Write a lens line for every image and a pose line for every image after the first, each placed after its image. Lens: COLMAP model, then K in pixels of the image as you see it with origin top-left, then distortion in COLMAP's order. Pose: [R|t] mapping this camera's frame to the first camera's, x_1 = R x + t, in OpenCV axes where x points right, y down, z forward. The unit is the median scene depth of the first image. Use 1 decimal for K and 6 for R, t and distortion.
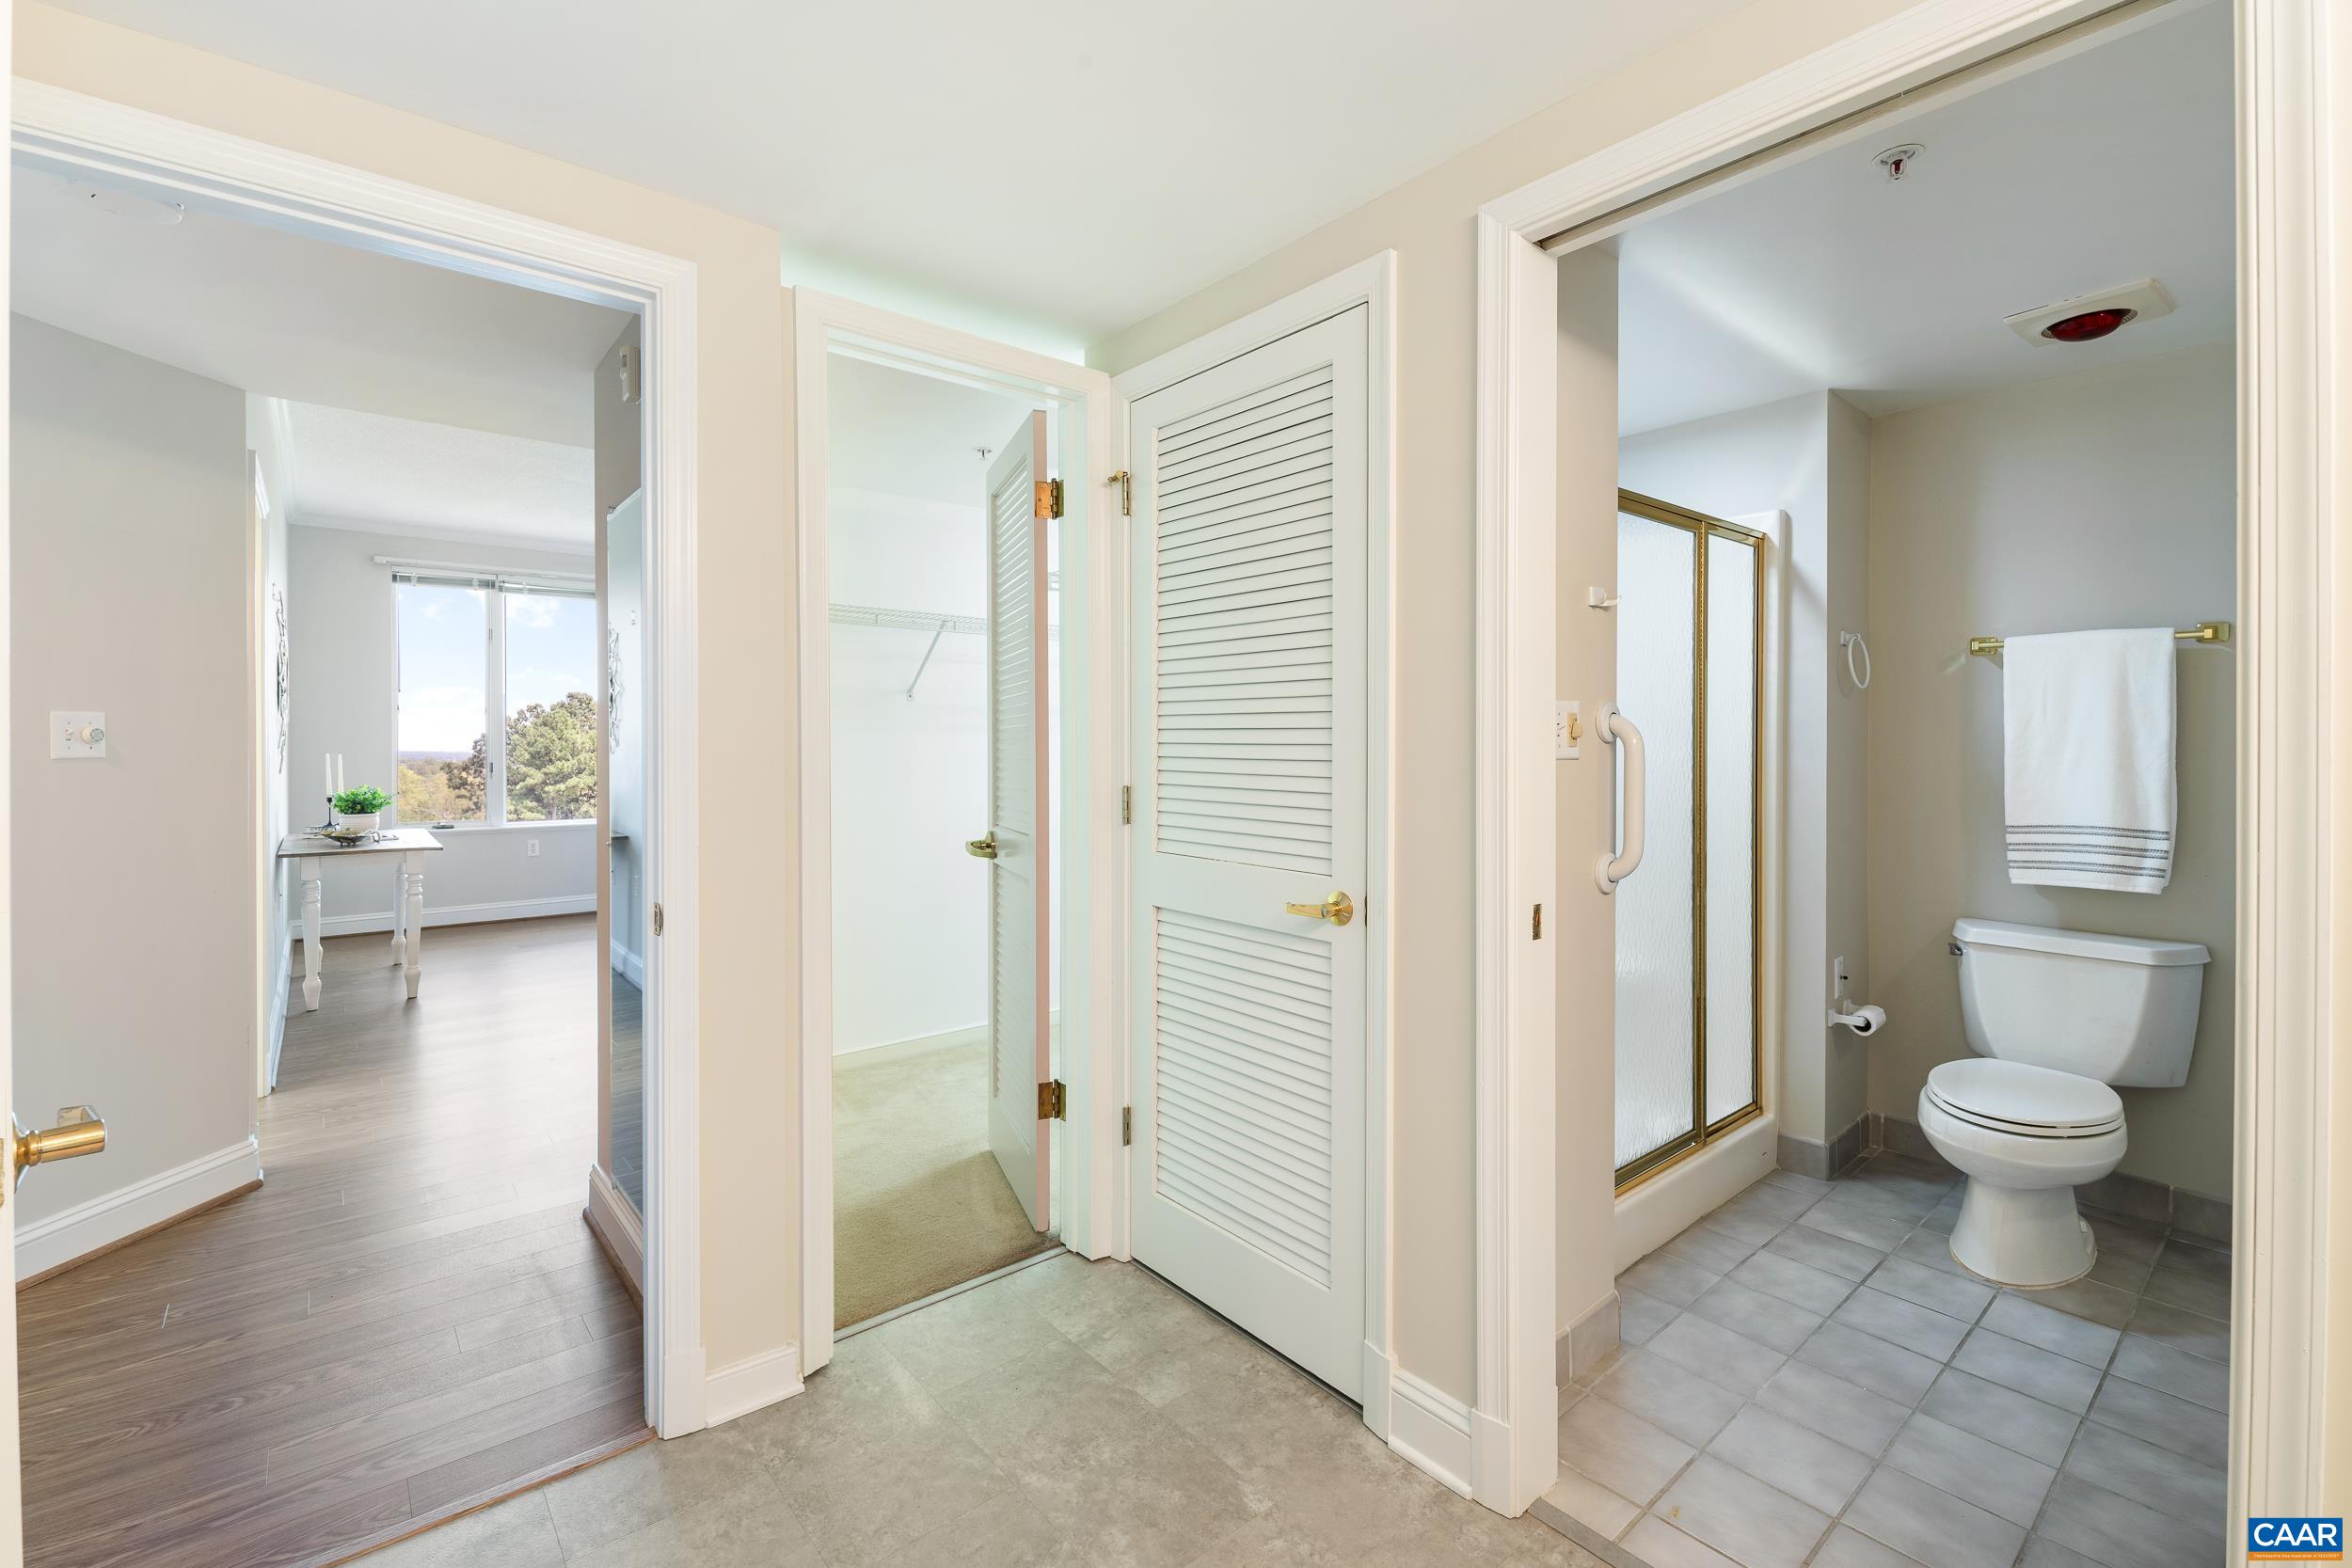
lens RADIAL K [[1034.6, 0, 1175.1], [0, 1034.6, 754.7], [0, 0, 1]] dist [0.016788, -0.016532]
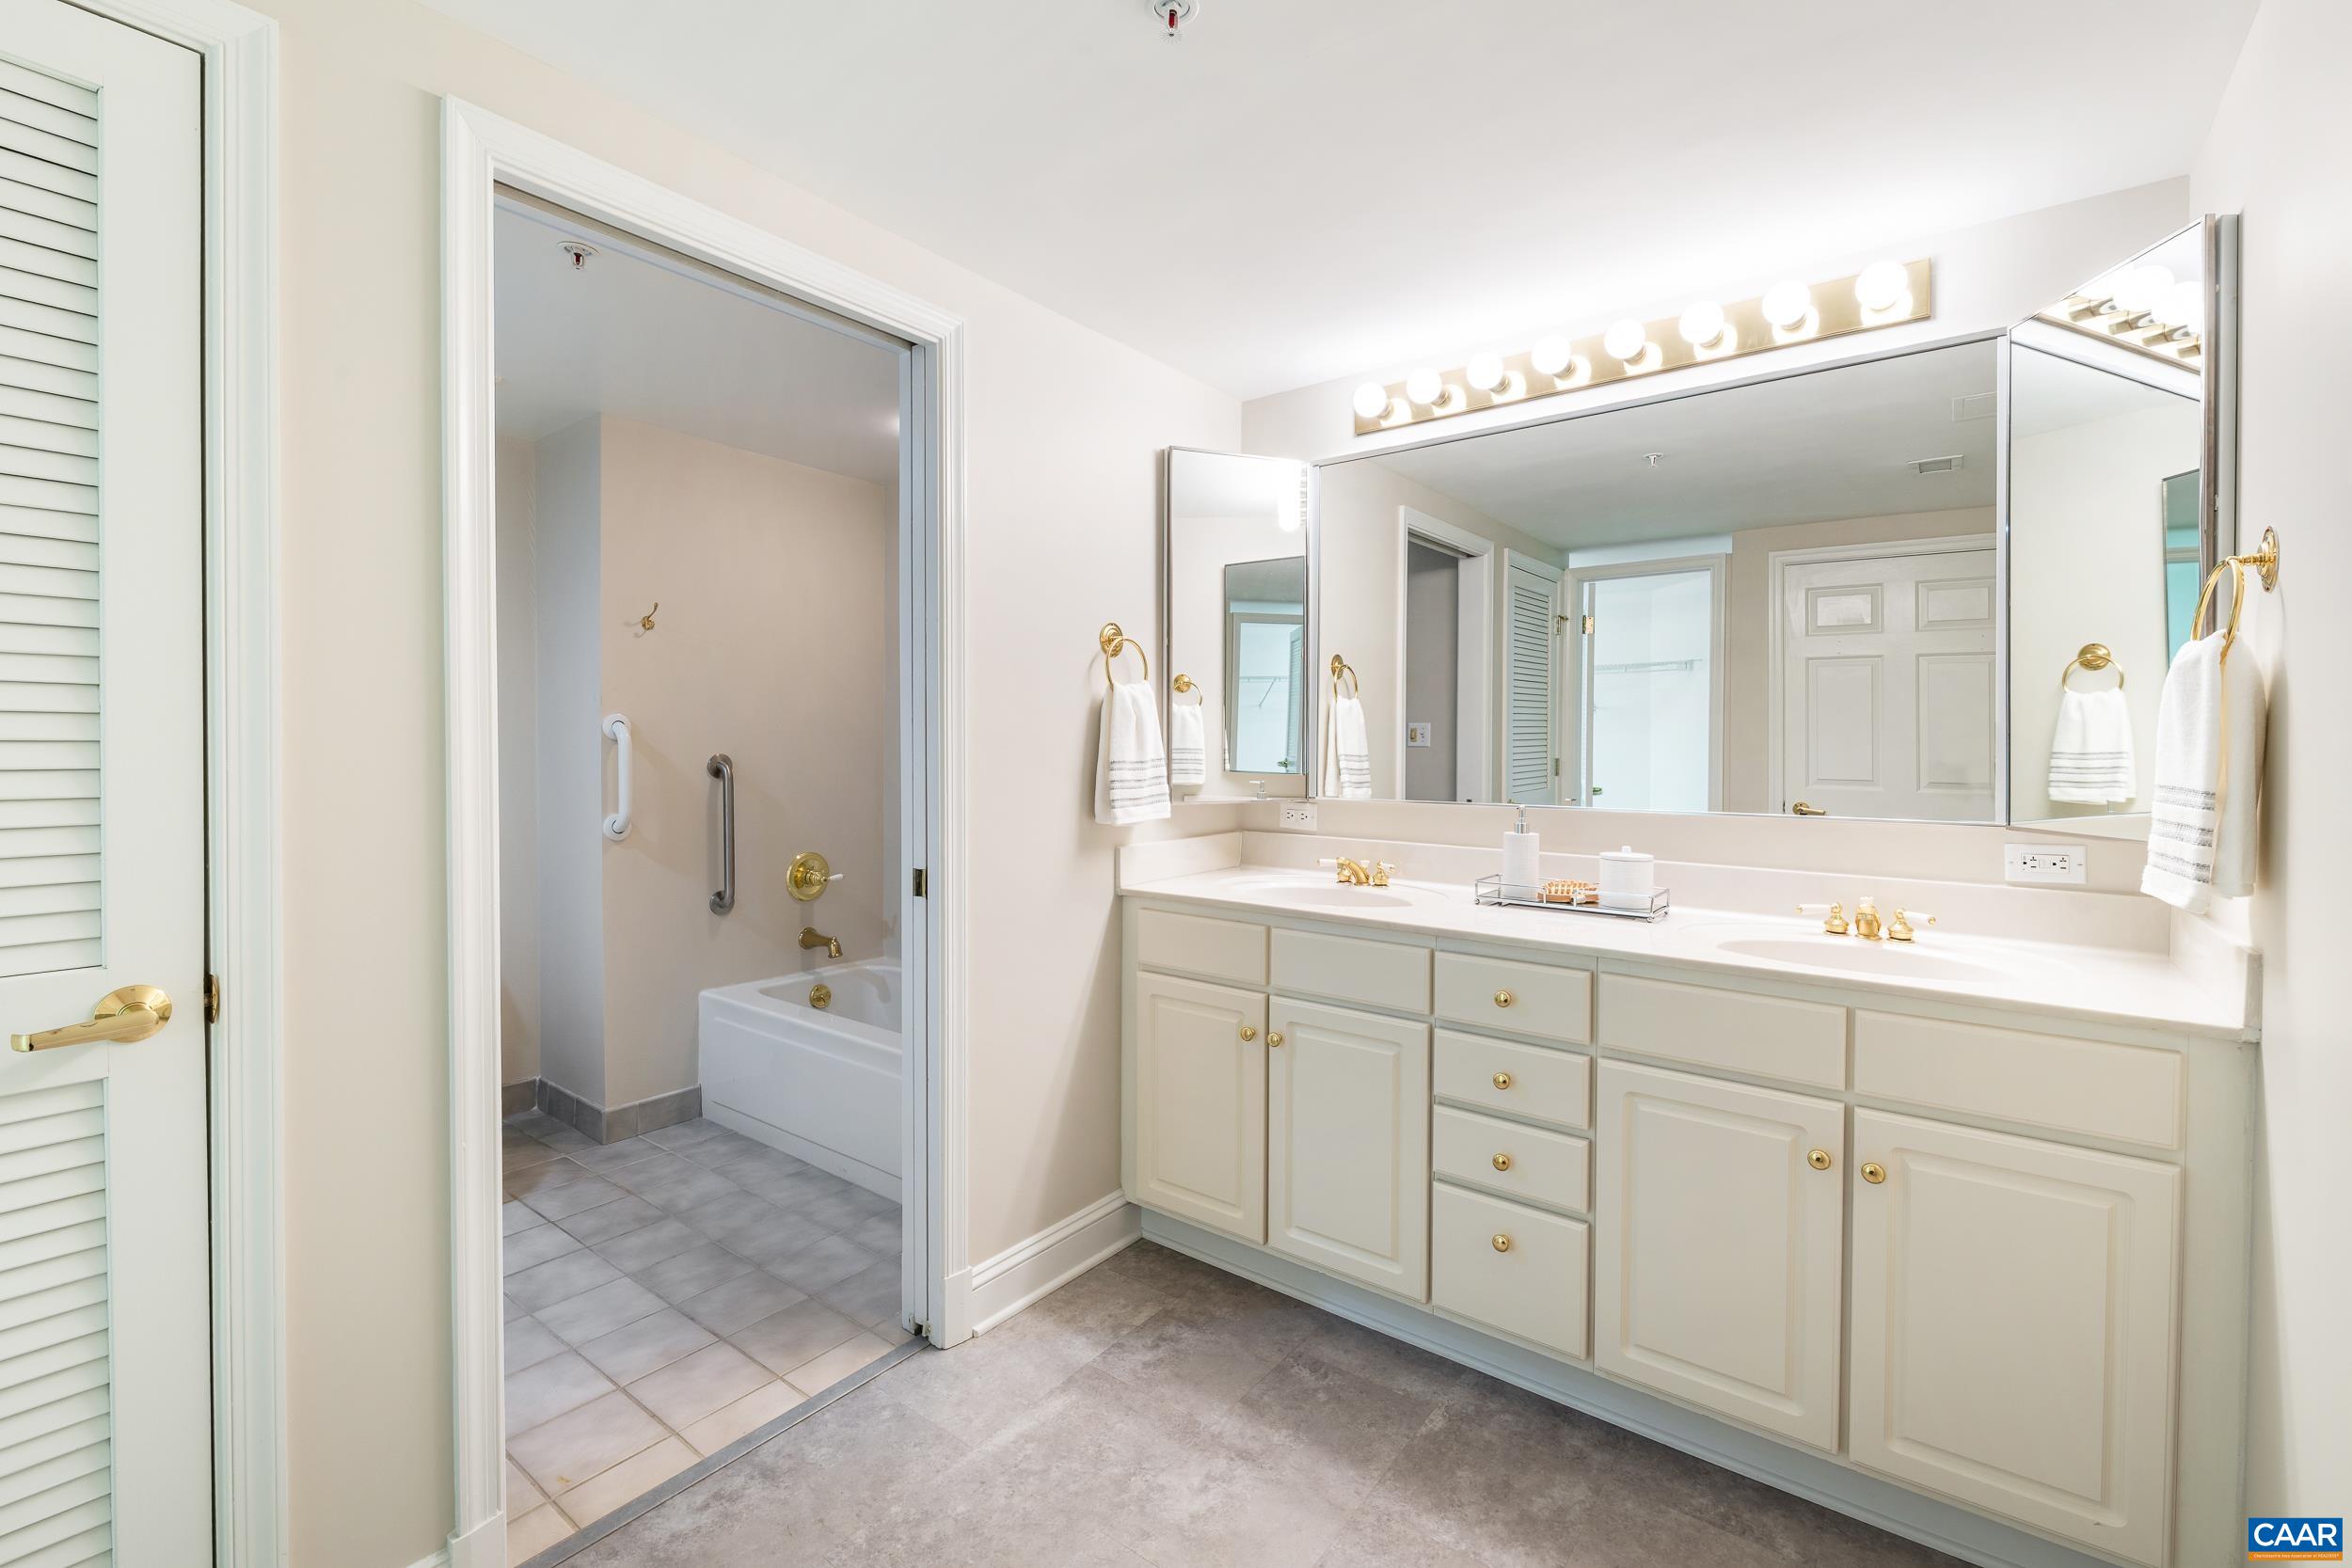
lens RADIAL K [[1034.6, 0, 1175.1], [0, 1034.6, 754.7], [0, 0, 1]] dist [0.016788, -0.016532]
pose [[-0.262108, -0.004817, 0.965027, -0.650276], [0.002539, 0.999981, 0.005681, -0.003248], [-0.965035, 0.003939, -0.262090, 0.645774]]
